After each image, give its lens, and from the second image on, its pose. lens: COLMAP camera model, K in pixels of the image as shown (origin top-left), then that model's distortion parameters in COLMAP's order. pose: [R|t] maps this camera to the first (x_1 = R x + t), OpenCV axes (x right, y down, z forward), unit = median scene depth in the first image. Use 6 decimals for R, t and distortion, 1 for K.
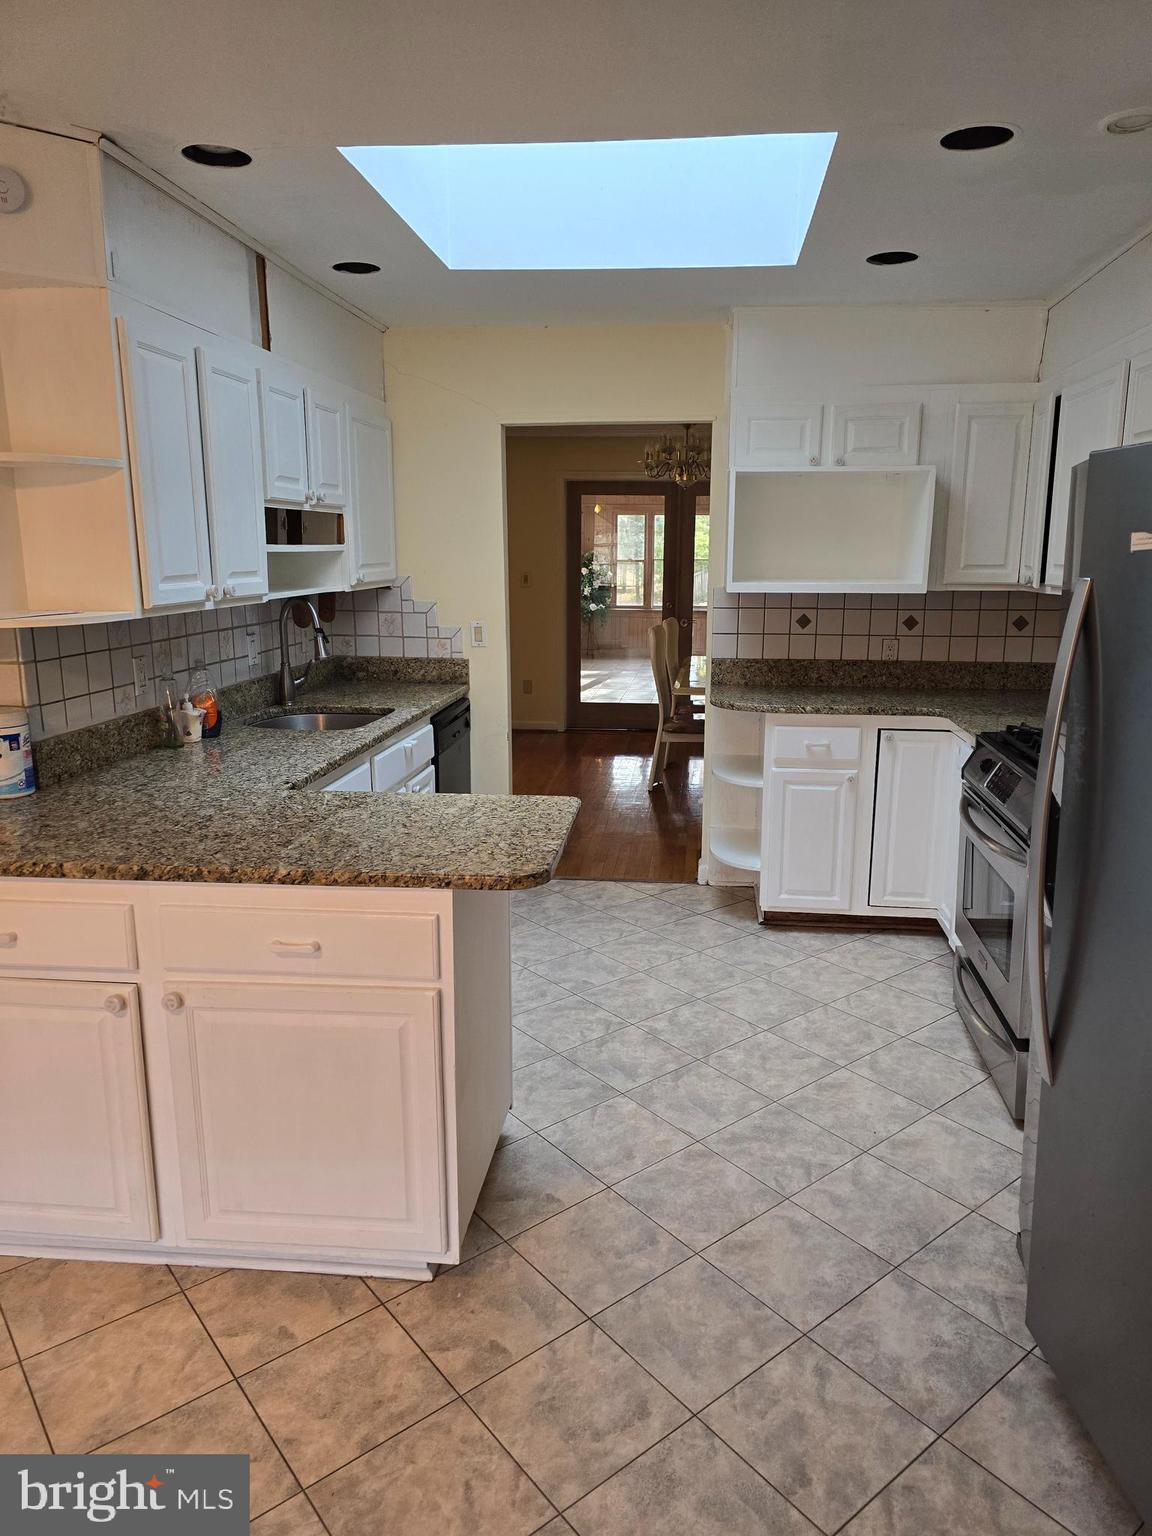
lens RADIAL K [[1033.7, 0, 586.6], [0, 1033.7, 760.4], [0, 0, 1]] dist [0.065767, -0.056733]
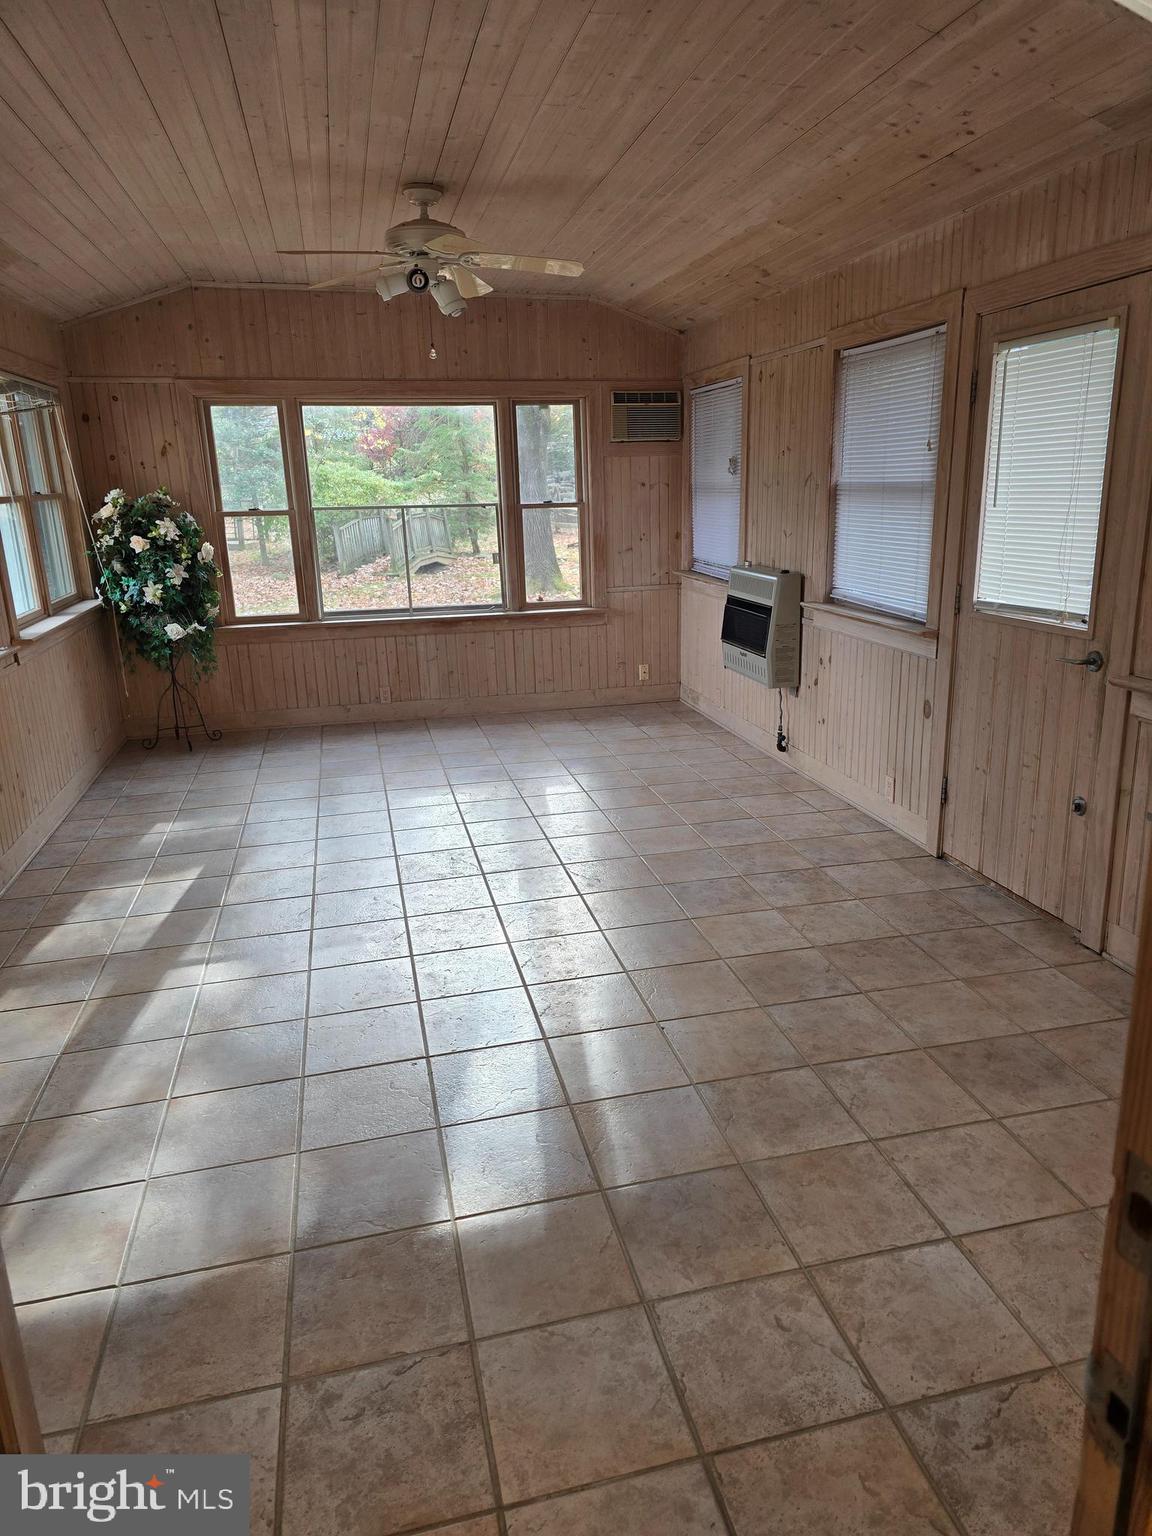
lens RADIAL K [[1028.0, 0, 576.0], [0, 1028.0, 768.0], [0, 0, 1]] dist [0.142275, -0.249468]
pose [[0.942223, -0.117881, 0.313561, 0.019987], [0.099725, 0.992305, 0.073384, -0.108312], [-0.319798, -0.037875, 0.946728, 0.550278]]
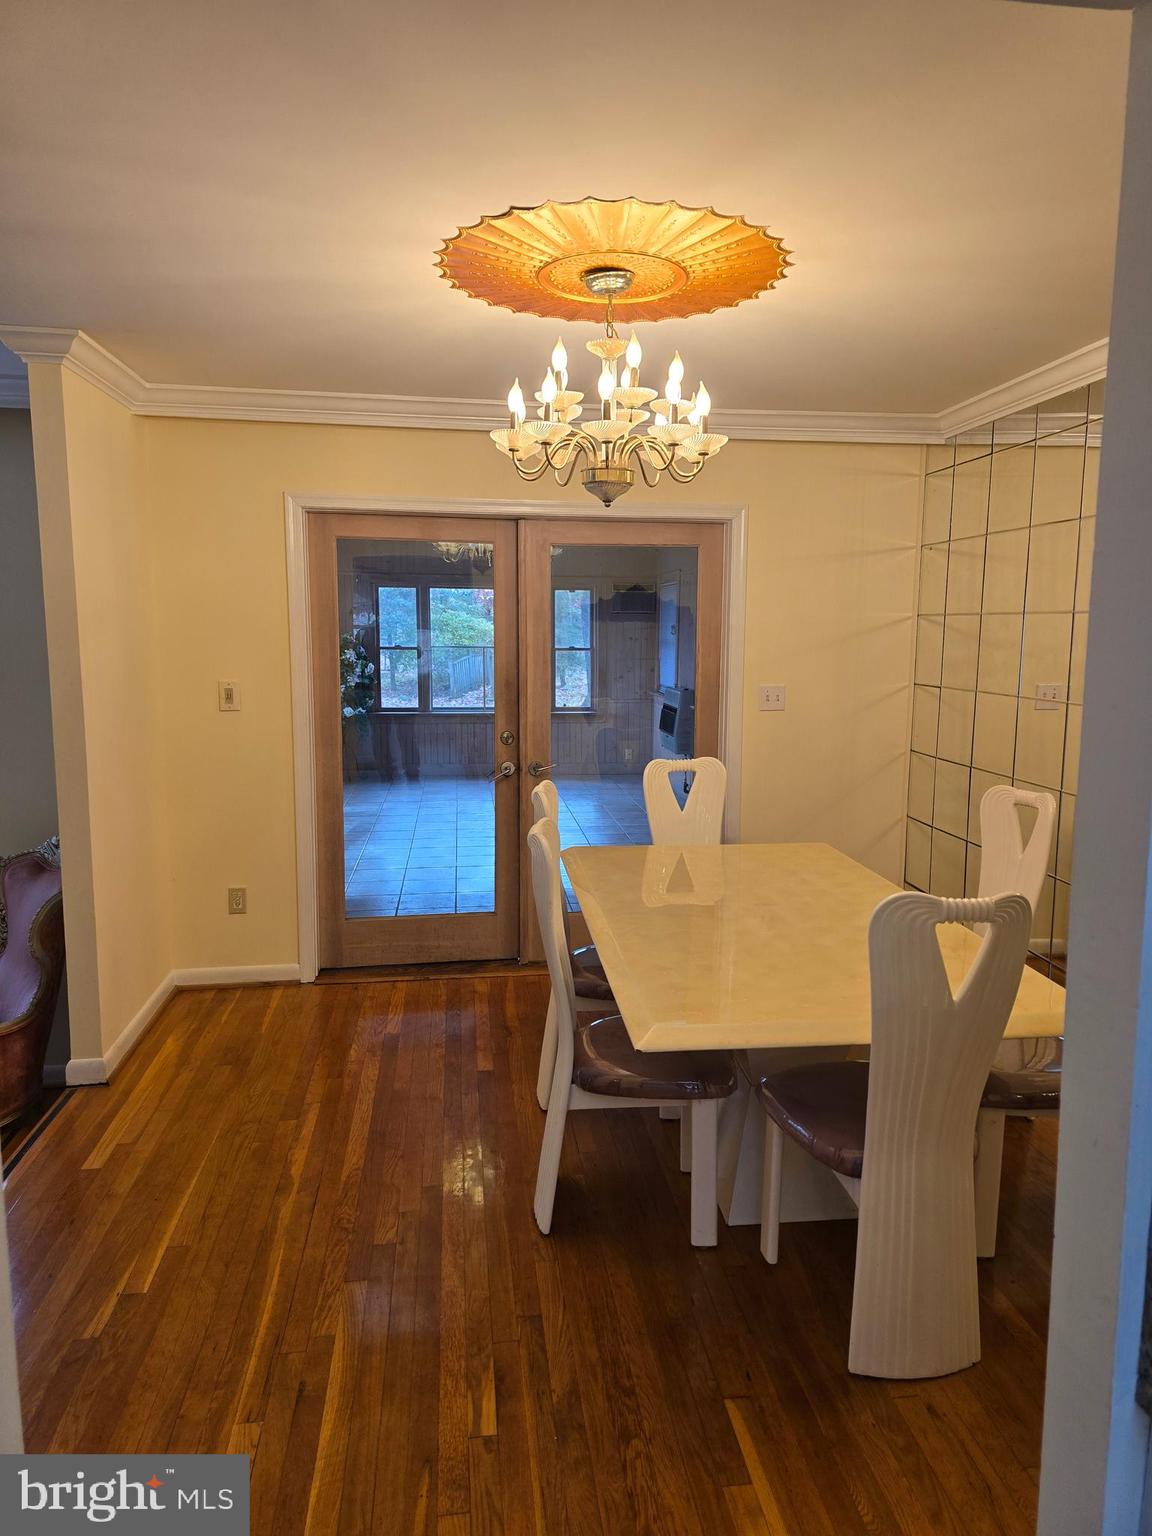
lens RADIAL K [[1028.0, 0, 576.0], [0, 1028.0, 768.0], [0, 0, 1]] dist [0.142275, -0.249468]
pose [[0.972954, -0.029707, 0.229081, -0.005994], [0.046162, 0.996698, -0.066807, -0.052701], [-0.226340, 0.075575, 0.971112, 0.260809]]
